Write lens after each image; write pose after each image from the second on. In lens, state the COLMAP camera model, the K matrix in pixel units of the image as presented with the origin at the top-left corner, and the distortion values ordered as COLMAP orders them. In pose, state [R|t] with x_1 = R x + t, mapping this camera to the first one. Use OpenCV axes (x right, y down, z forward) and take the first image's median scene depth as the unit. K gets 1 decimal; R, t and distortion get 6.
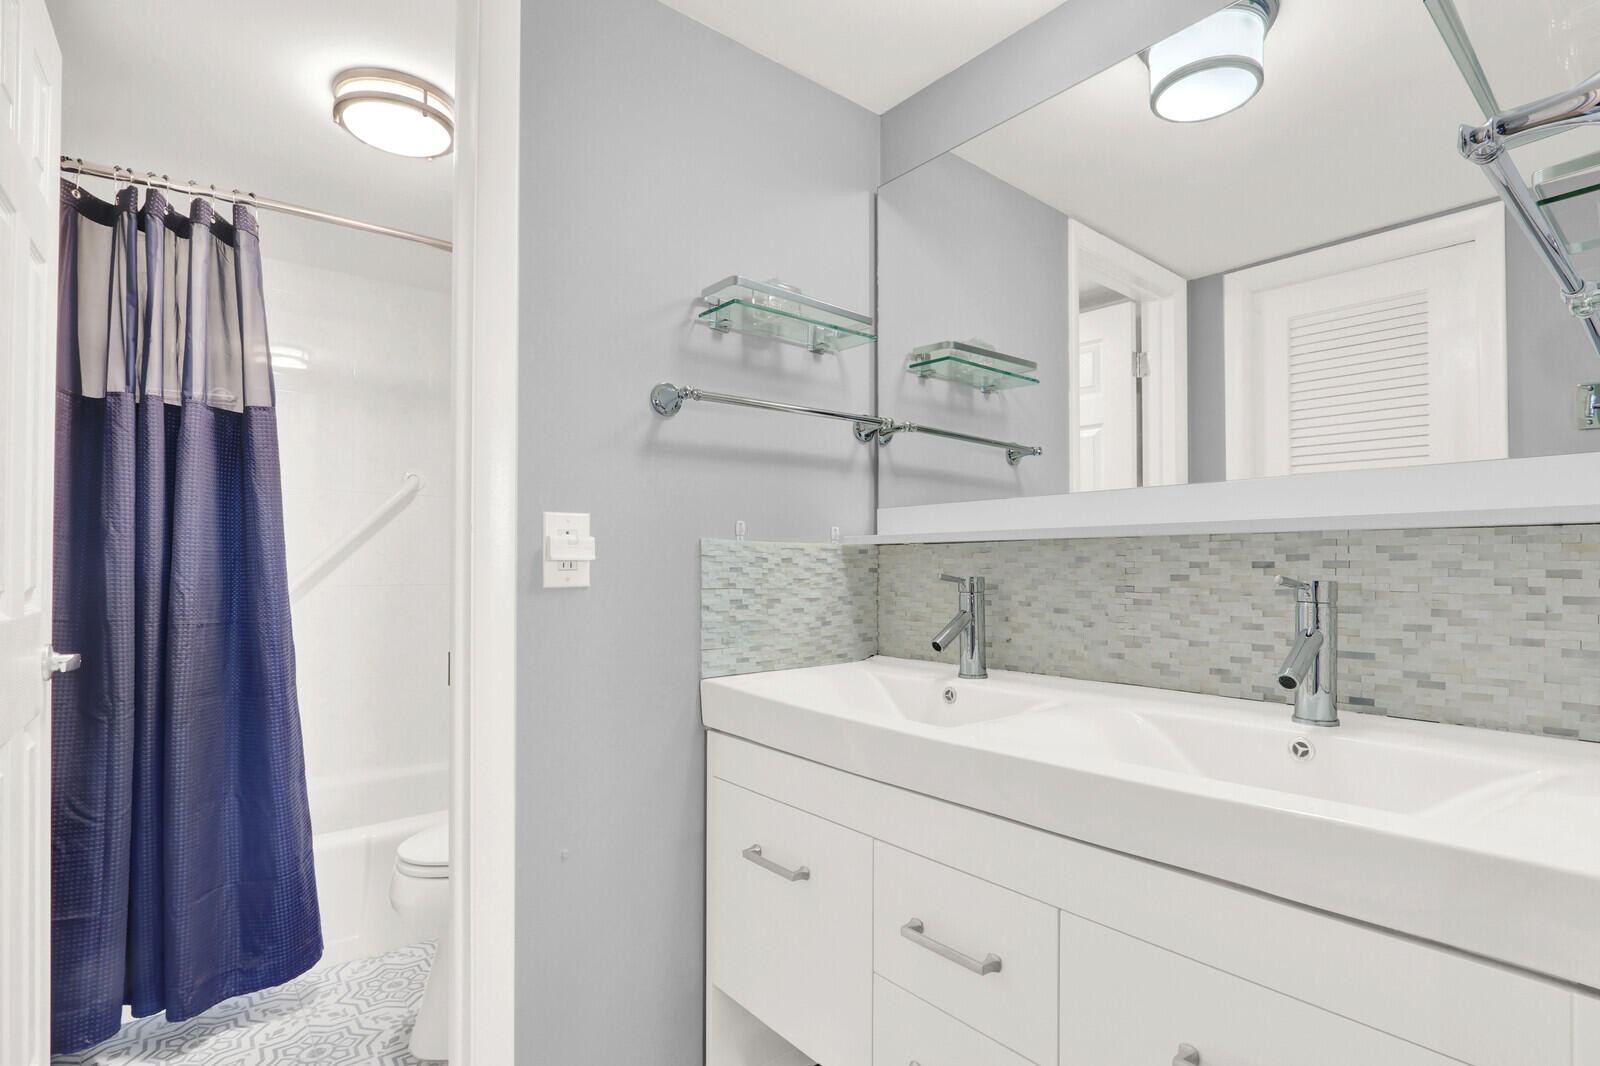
lens RADIAL K [[754.1, 0, 809.5], [0, 754.1, 569.0], [0, 0, 1]] dist [-0.016647, 0.001414]
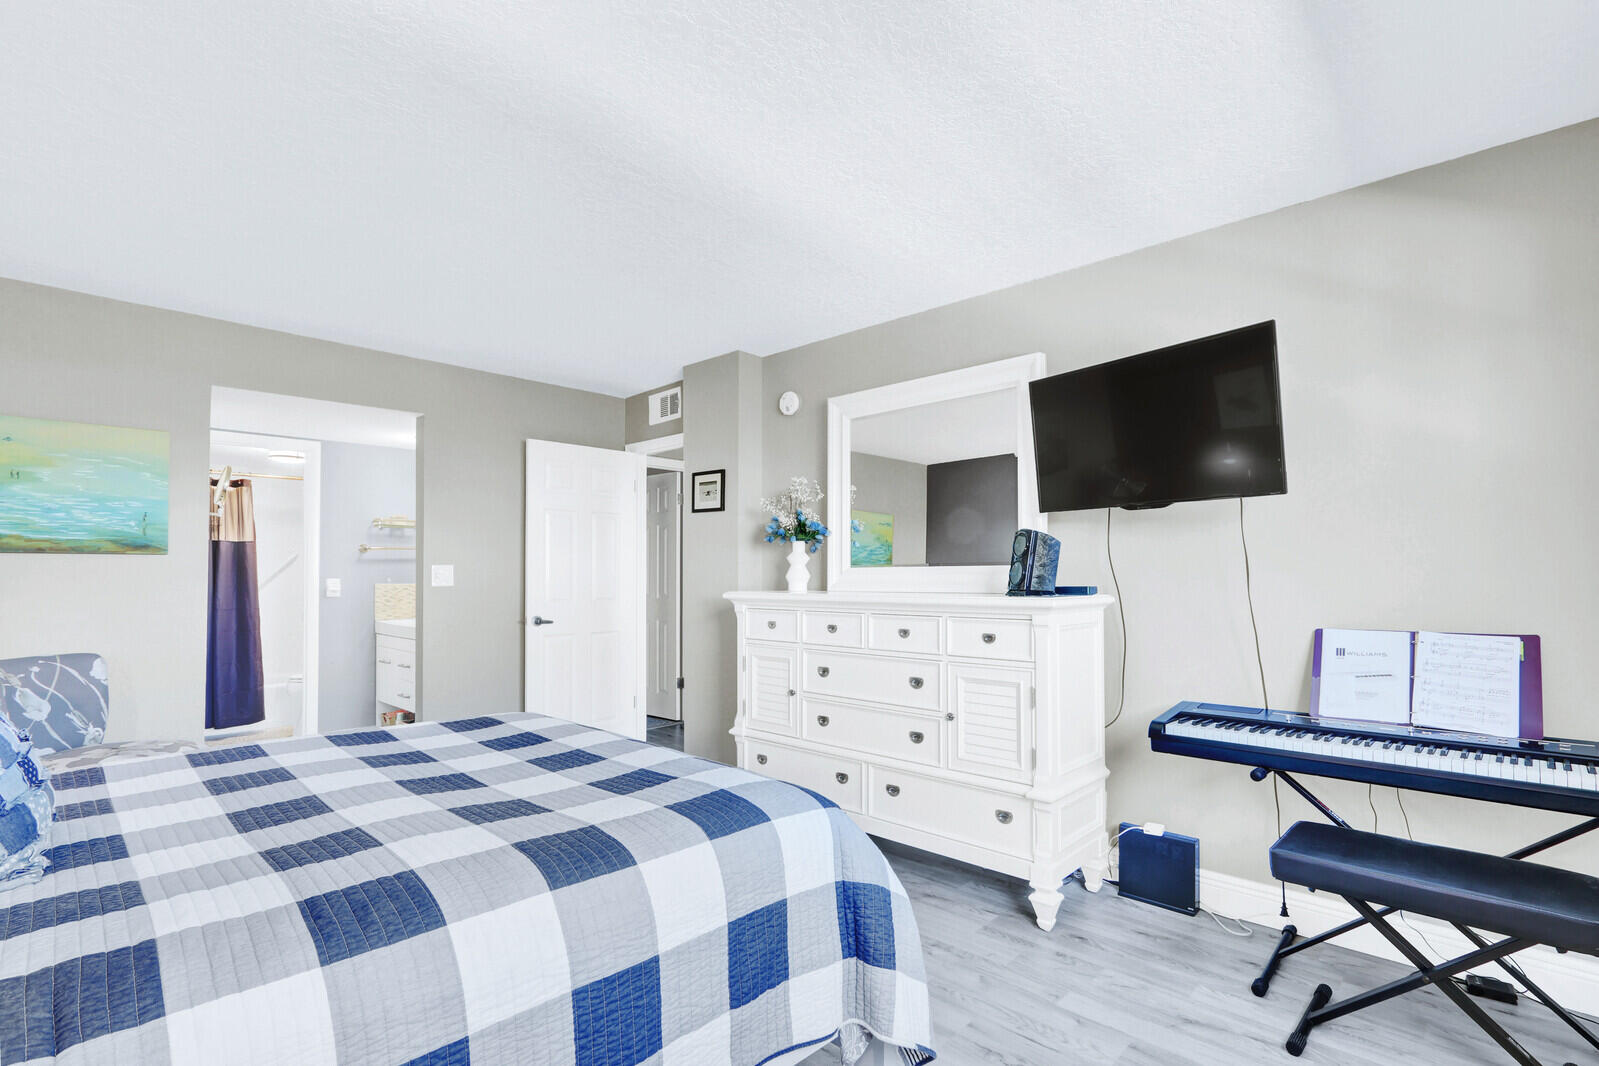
lens RADIAL K [[753.6, 0, 809.0], [0, 753.6, 569.0], [0, 0, 1]] dist [-0.016647, 0.001414]
pose [[0.996982, -0.004155, 0.077517, 1.661866], [0.005318, 0.999876, -0.014802, -0.044253], [-0.077446, 0.015169, 0.996881, -2.798245]]
